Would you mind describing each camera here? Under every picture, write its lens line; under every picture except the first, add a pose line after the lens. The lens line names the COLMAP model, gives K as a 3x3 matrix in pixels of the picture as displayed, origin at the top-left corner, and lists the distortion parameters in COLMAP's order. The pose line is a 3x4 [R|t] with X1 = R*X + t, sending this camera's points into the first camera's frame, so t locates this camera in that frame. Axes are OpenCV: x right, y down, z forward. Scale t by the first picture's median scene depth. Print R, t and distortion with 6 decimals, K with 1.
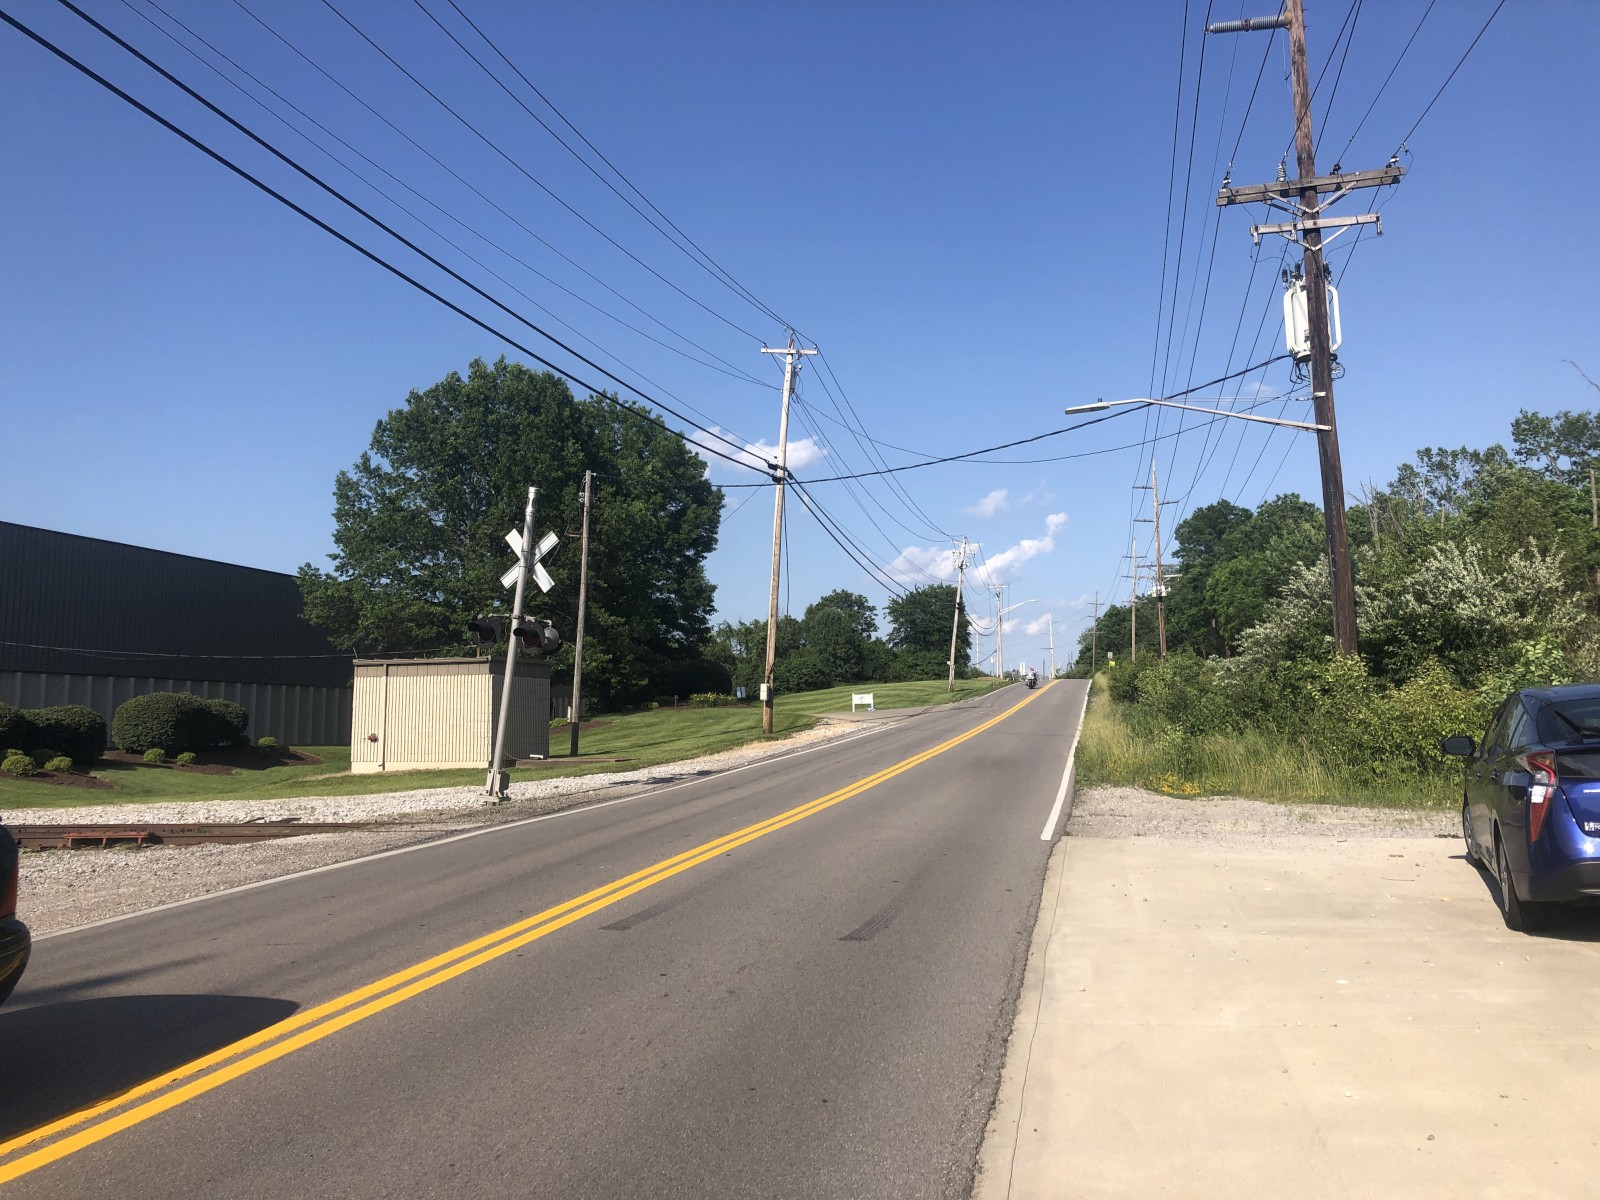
lens RADIAL K [[1275.1, 0, 800.0], [0, 1275.1, 600.0], [0, 0, 1]] dist [0.070492, 0.000087]
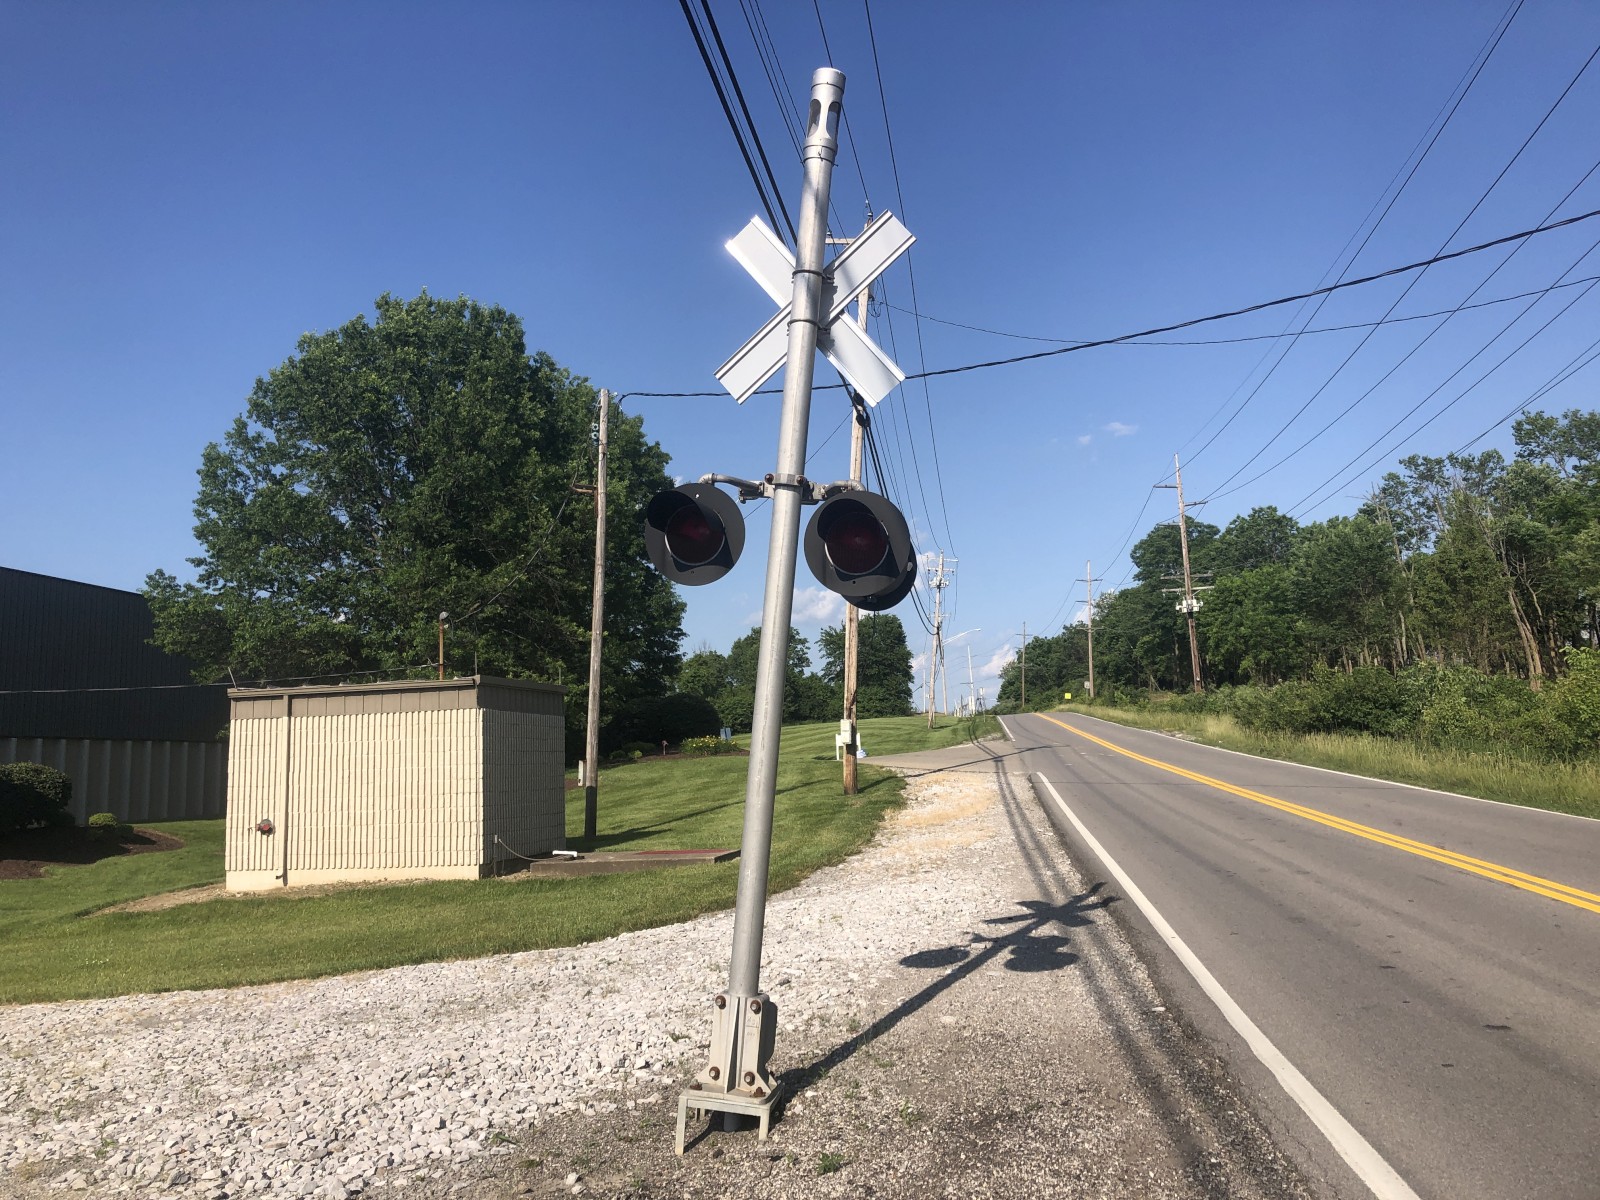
lens RADIAL K [[1328.8, 0, 800.0], [0, 1328.8, 600.0], [0, 0, 1]] dist [0.046523, 0.005156]
pose [[0.997229, -0.016082, 0.072632, -0.078322], [0.018135, 0.999452, -0.027690, 0.015970], [-0.072147, 0.028930, 0.996974, 0.221777]]
